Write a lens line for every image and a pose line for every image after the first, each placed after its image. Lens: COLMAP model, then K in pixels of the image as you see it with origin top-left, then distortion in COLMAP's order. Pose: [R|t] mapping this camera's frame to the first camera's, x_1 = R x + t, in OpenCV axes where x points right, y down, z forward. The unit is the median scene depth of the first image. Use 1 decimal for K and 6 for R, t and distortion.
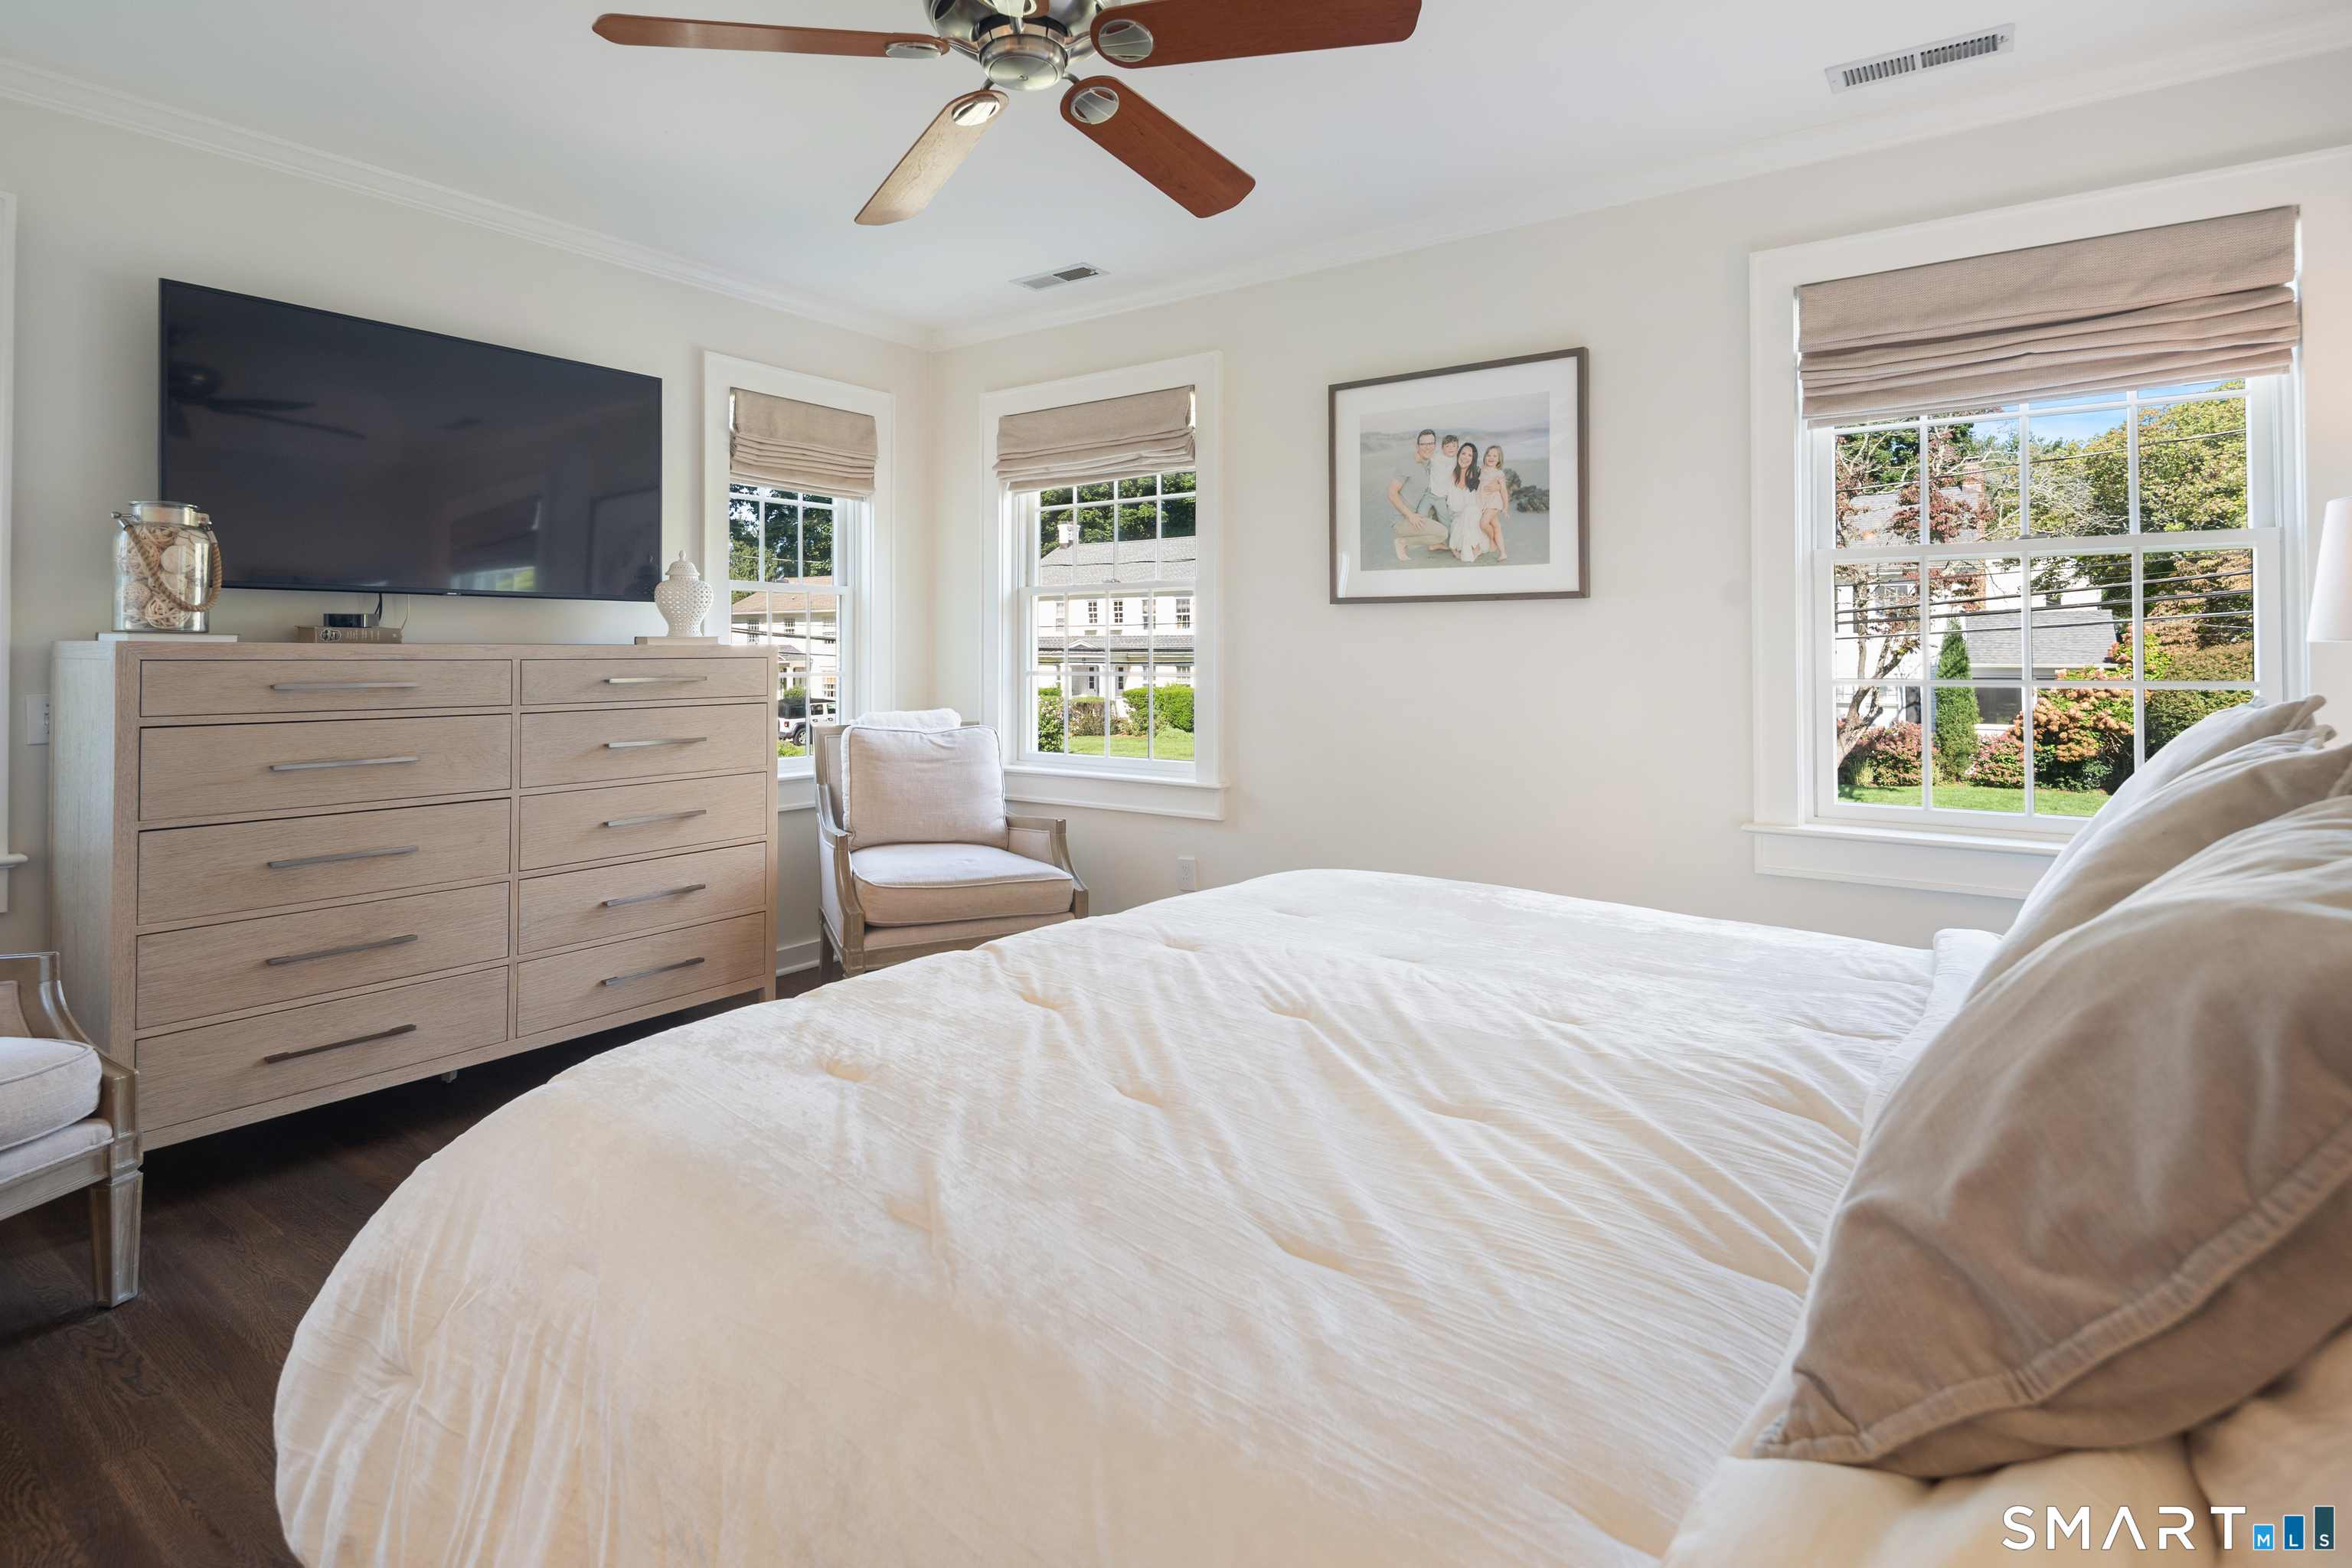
lens RADIAL K [[1181.0, 0, 1180.0], [0, 1181.0, 642.6], [0, 0, 1]] dist [0.007668, -0.001996]
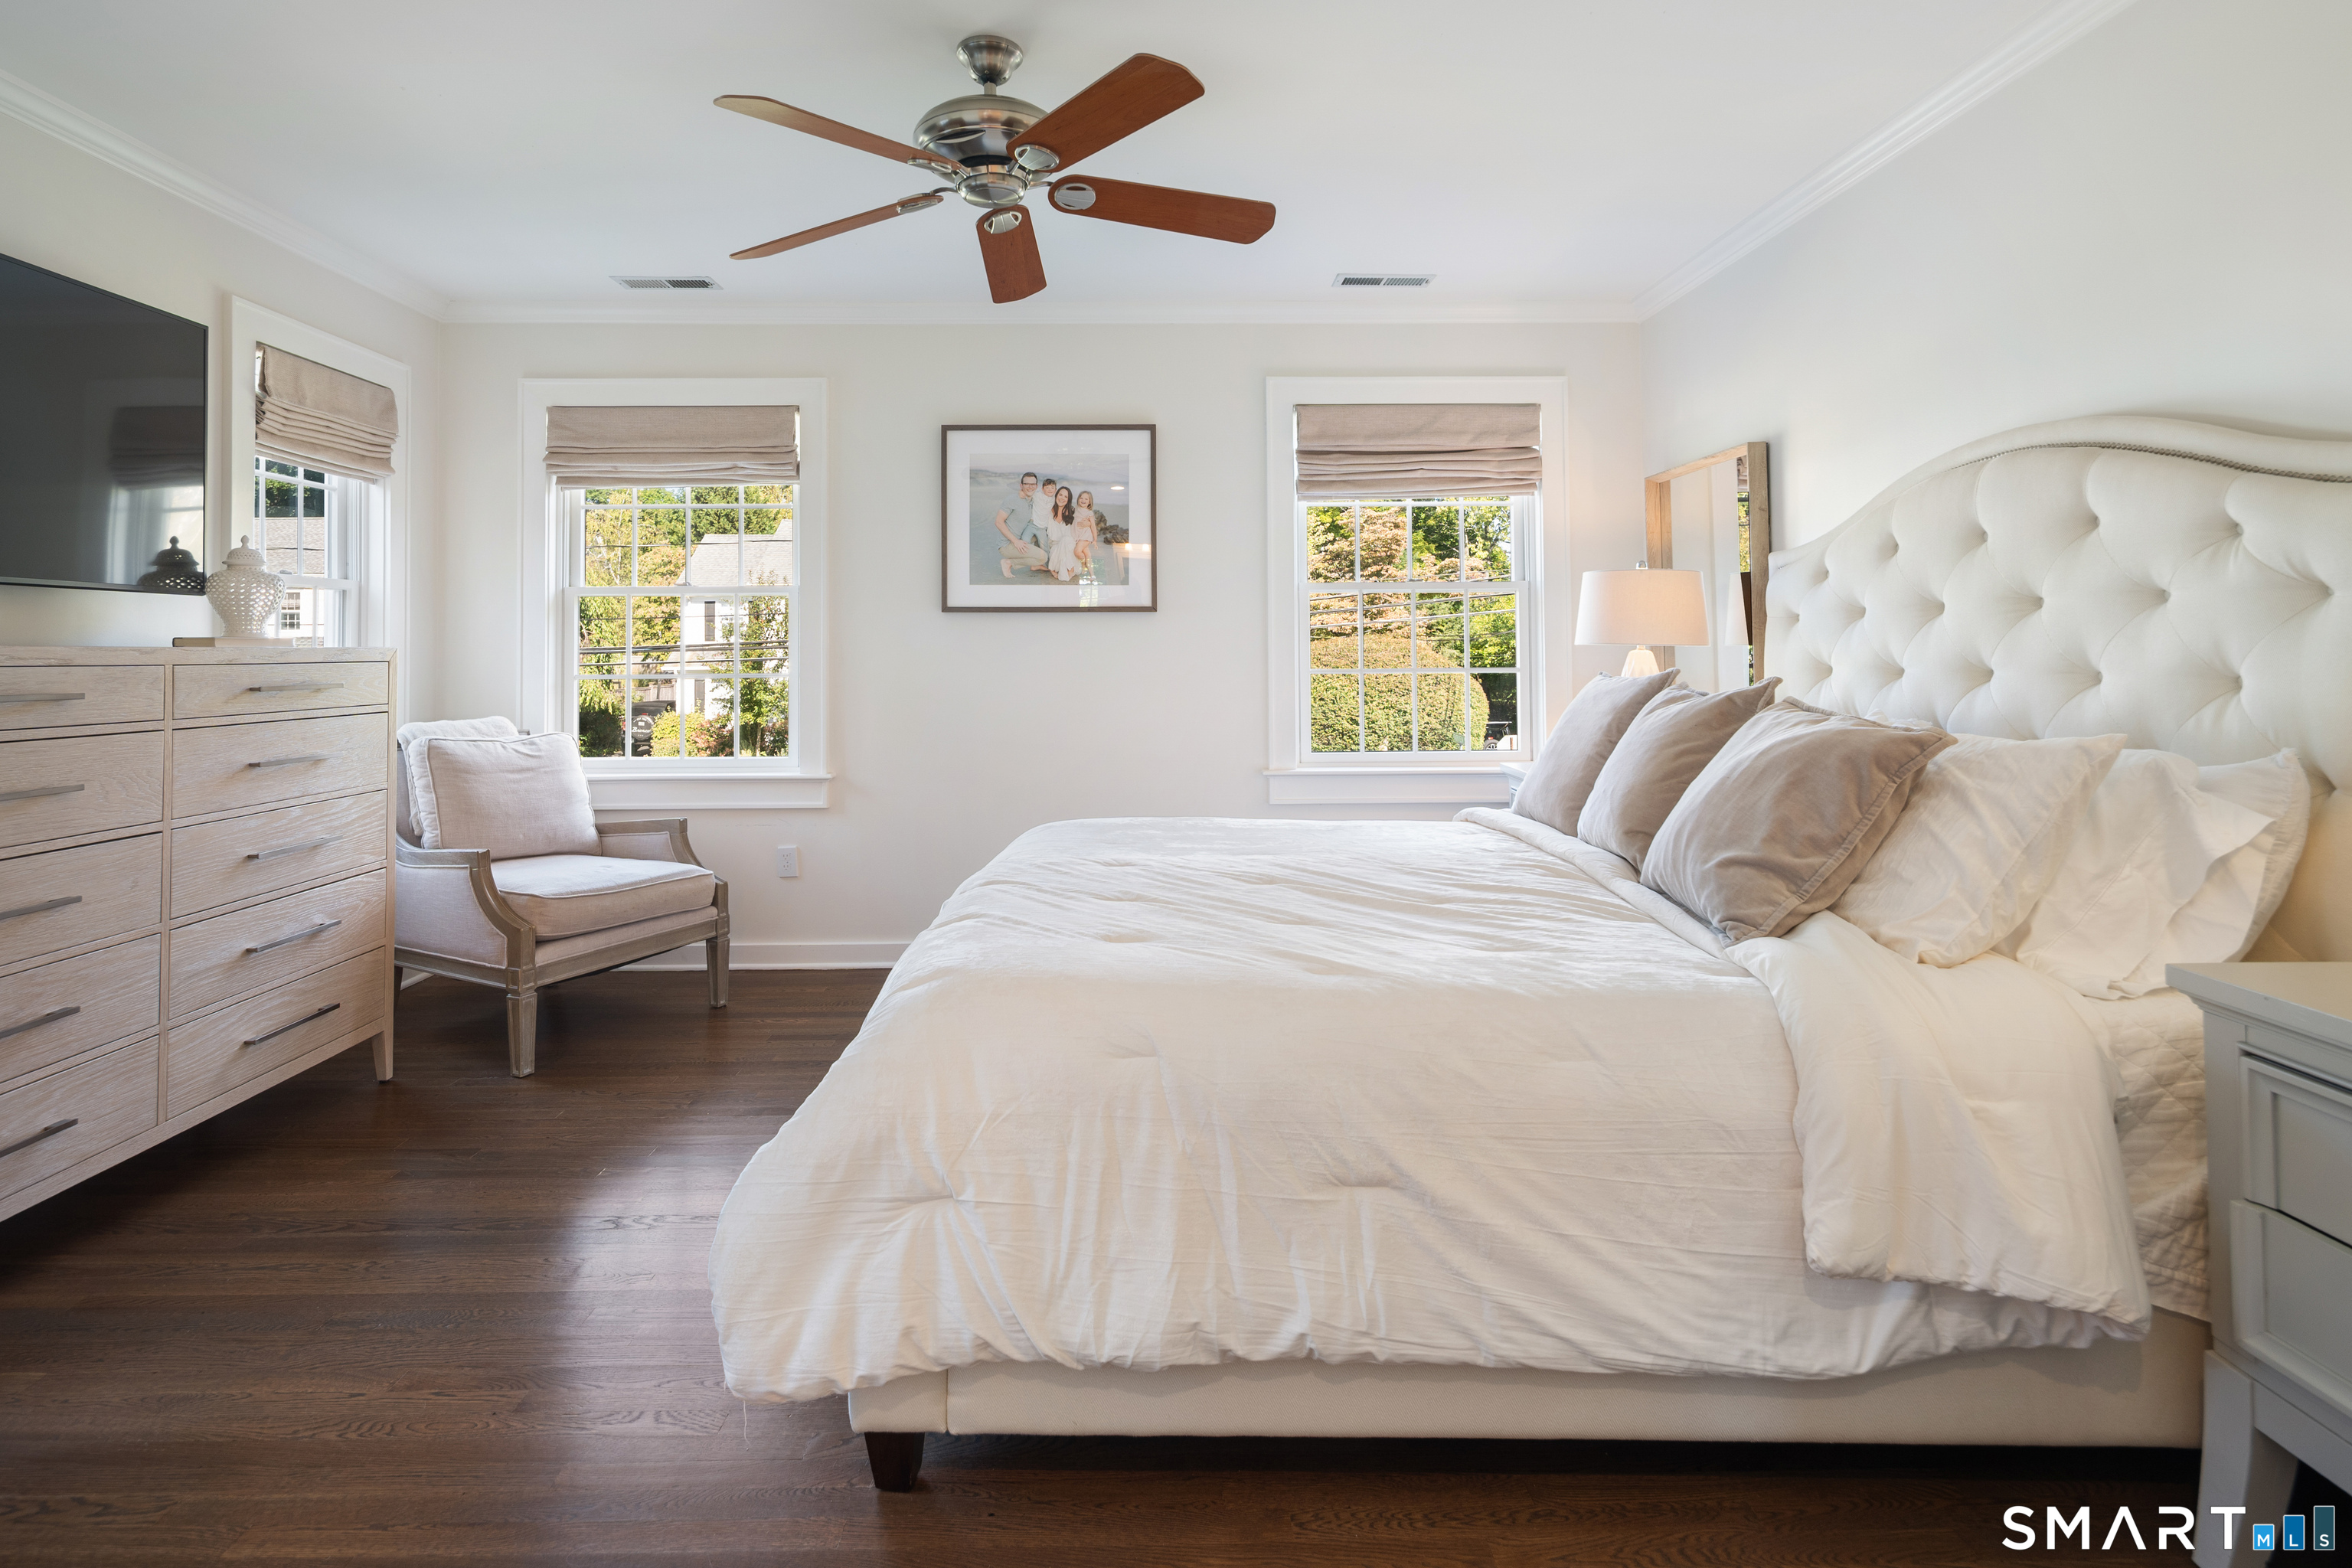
lens RADIAL K [[1189.0, 0, 1167.6], [0, 1189.0, 632.9], [0, 0, 1]] dist [0.000912, 0.000164]
pose [[0.798336, 0.007079, 0.602170, -0.430515], [-0.000351, 0.999936, -0.011291, 0.001157], [-0.602212, 0.008803, 0.798288, -0.076475]]
